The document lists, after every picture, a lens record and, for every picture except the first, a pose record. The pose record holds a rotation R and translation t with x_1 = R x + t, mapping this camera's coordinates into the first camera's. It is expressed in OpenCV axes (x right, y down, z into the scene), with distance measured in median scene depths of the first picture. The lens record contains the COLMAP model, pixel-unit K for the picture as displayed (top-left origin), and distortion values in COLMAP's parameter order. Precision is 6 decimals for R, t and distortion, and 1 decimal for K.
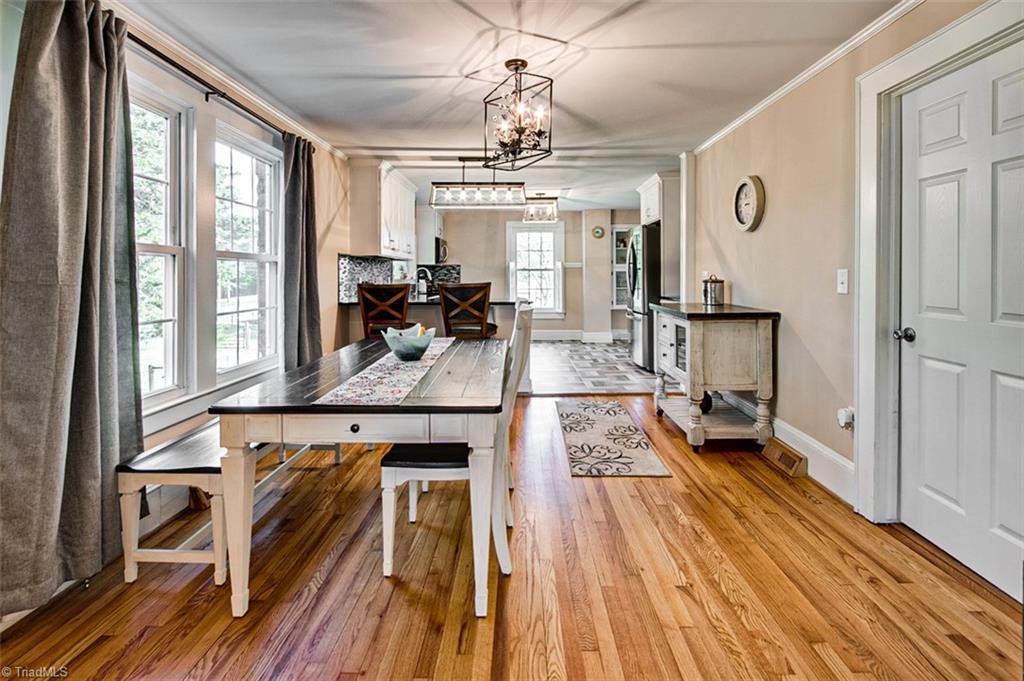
lens RADIAL K [[494.7, 0, 505.5], [0, 494.7, 277.9], [0, 0, 1]] dist [-0.000324, -0.000018]
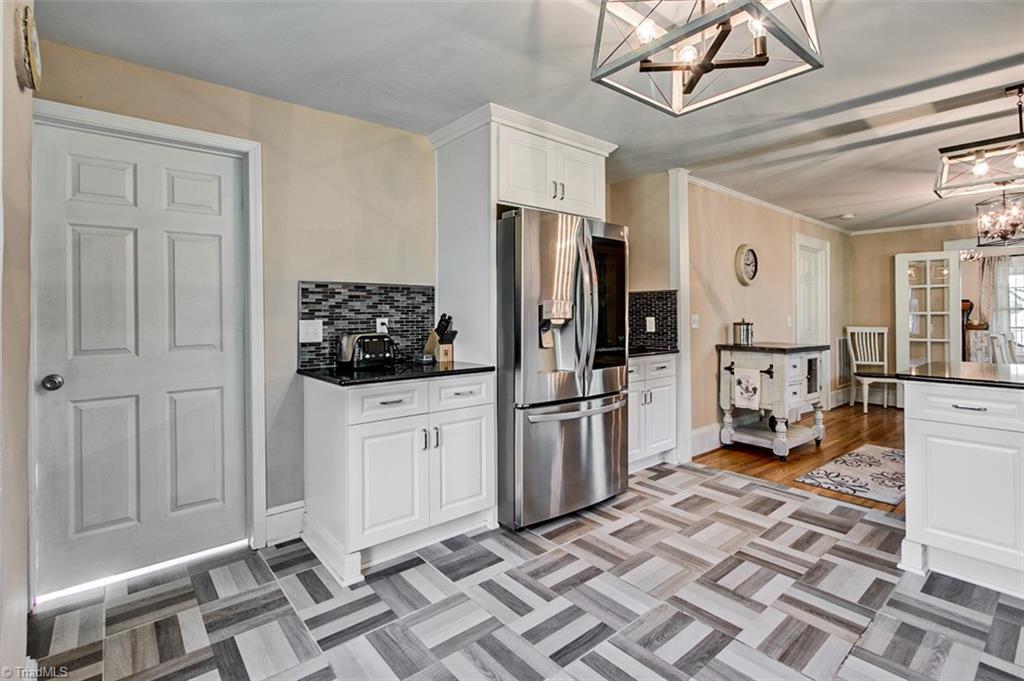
lens RADIAL K [[487.0, 0, 510.2], [0, 487.0, 311.6], [0, 0, 1]] dist [-0.000067, 0.000469]
pose [[-0.663686, 0.011405, 0.747925, -0.021538], [0.007672, 0.999935, -0.008439, -0.013765], [-0.747972, 0.000137, -0.663730, 1.782283]]
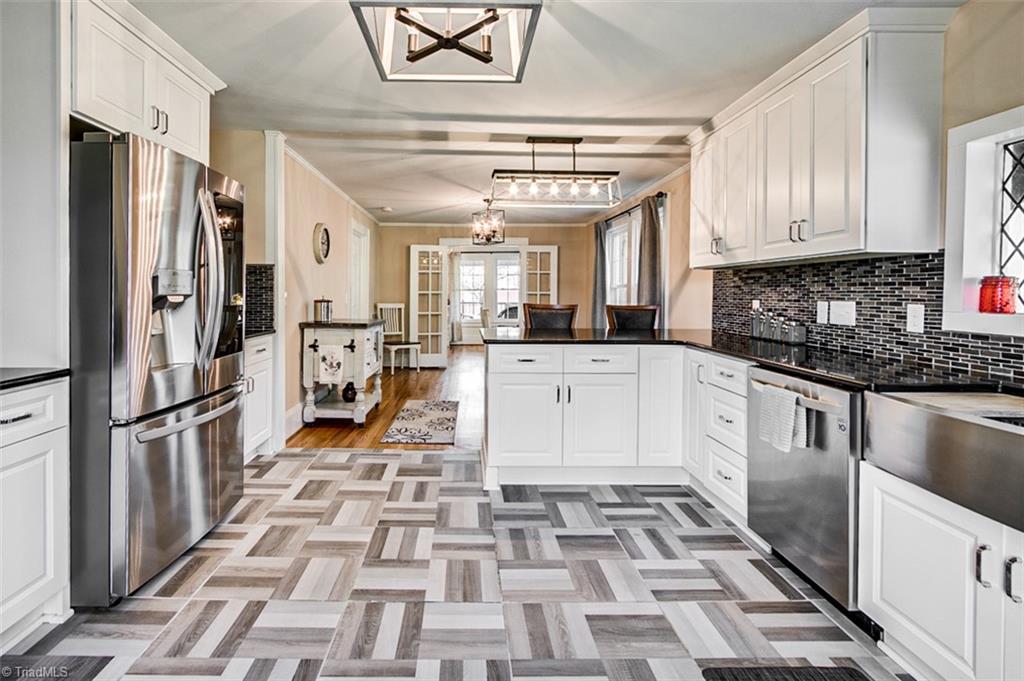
lens RADIAL K [[493.2, 0, 471.0], [0, 493.2, 298.1], [0, 0, 1]] dist [0.000918, 0.000118]
pose [[-0.999249, -0.002136, -0.038680, 0.122148], [-0.002600, 0.999925, 0.011943, -0.012901], [0.038652, 0.012035, -0.999180, 1.798549]]
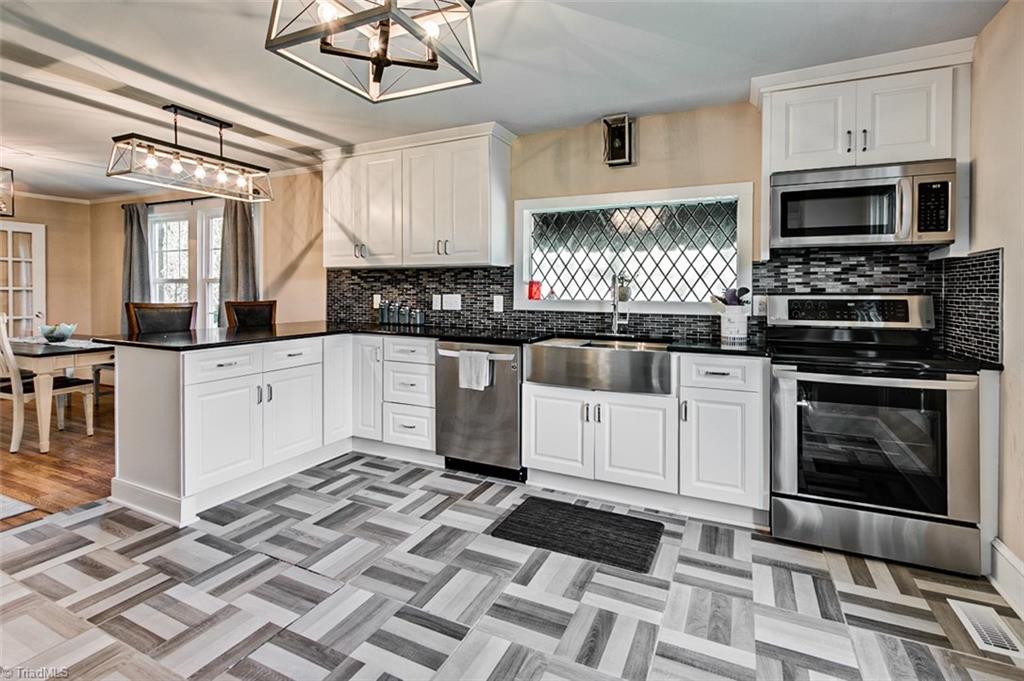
lens RADIAL K [[492.4, 0, 502.9], [0, 492.4, 292.9], [0, 0, 1]] dist [0.000834, 0.000900]
pose [[-0.417779, 0.008675, -0.908507, 0.397186], [-0.002047, 0.999943, 0.010489, -0.015469], [0.908547, 0.006242, -0.417737, 1.703301]]
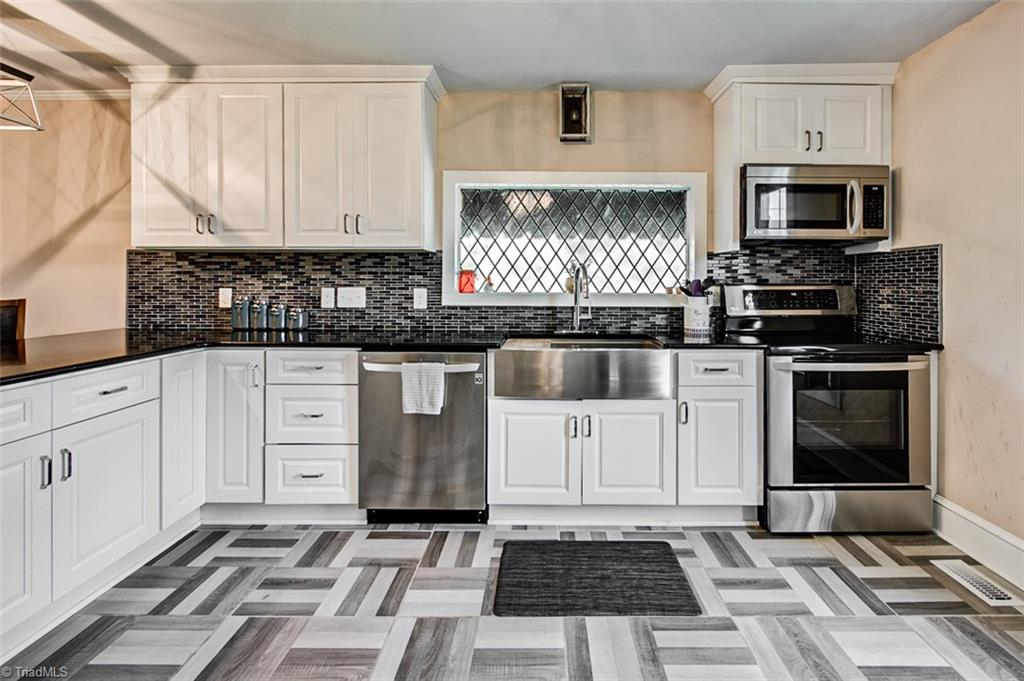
lens RADIAL K [[493.3, 0, 542.8], [0, 493.3, 282.4], [0, 0, 1]] dist [0.000907, 0.000176]
pose [[0.026964, 0.005399, -0.999622, 0.319593], [-0.002367, 0.999983, 0.005337, -0.014277], [0.999634, 0.002222, 0.026976, 1.515552]]
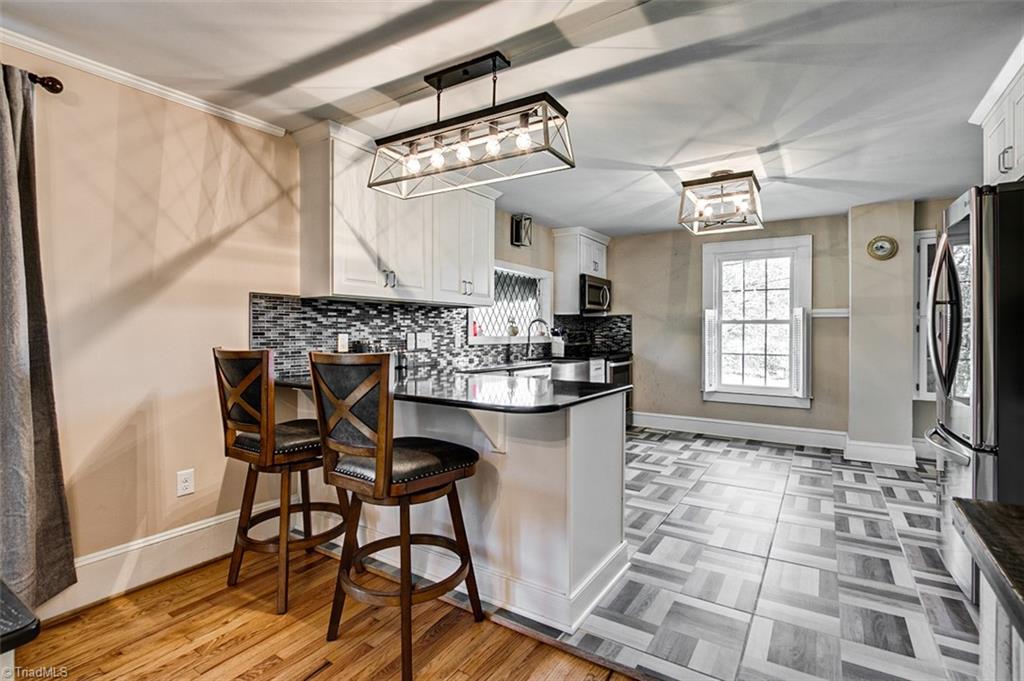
lens RADIAL K [[482.7, 0, 511.5], [0, 482.7, 331.2], [0, 0, 1]] dist [-0.003059, -0.000127]
pose [[0.853204, 0.006797, -0.521534, 0.232516], [-0.006530, 0.999976, 0.002350, -0.009444], [0.521537, 0.001401, 0.853227, 0.721085]]
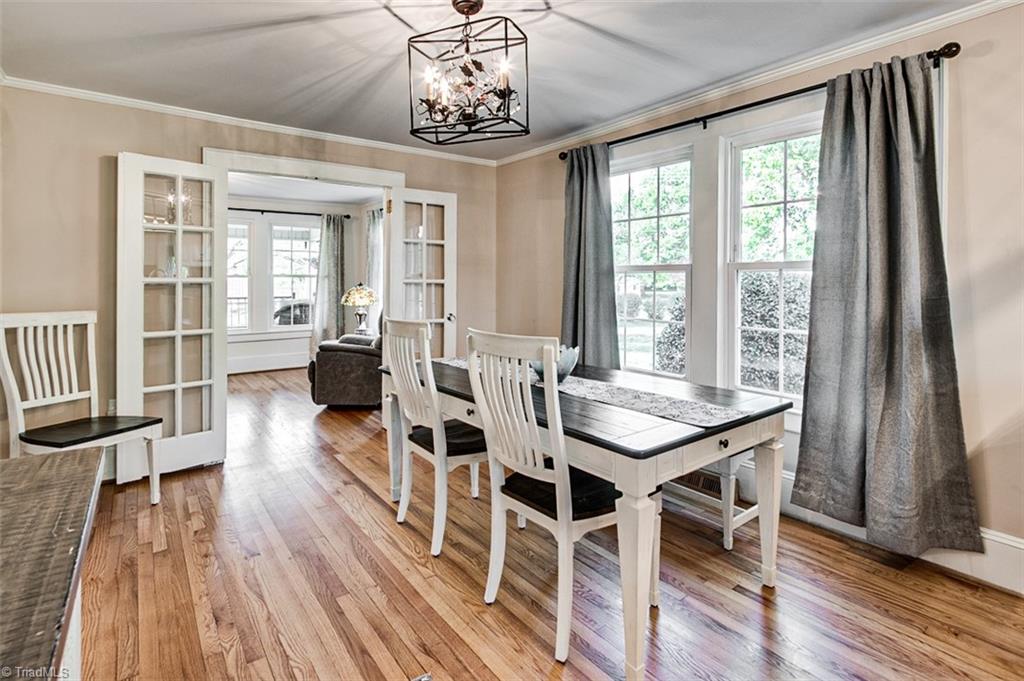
lens RADIAL K [[503.5, 0, 505.0], [0, 503.5, 282.8], [0, 0, 1]] dist [-0.014201, 0.000117]
pose [[-0.786911, 0.001511, -0.617065, 0.258850], [-0.002197, 0.999984, 0.005252, -0.012947], [0.617063, 0.005489, -0.786895, 0.958052]]
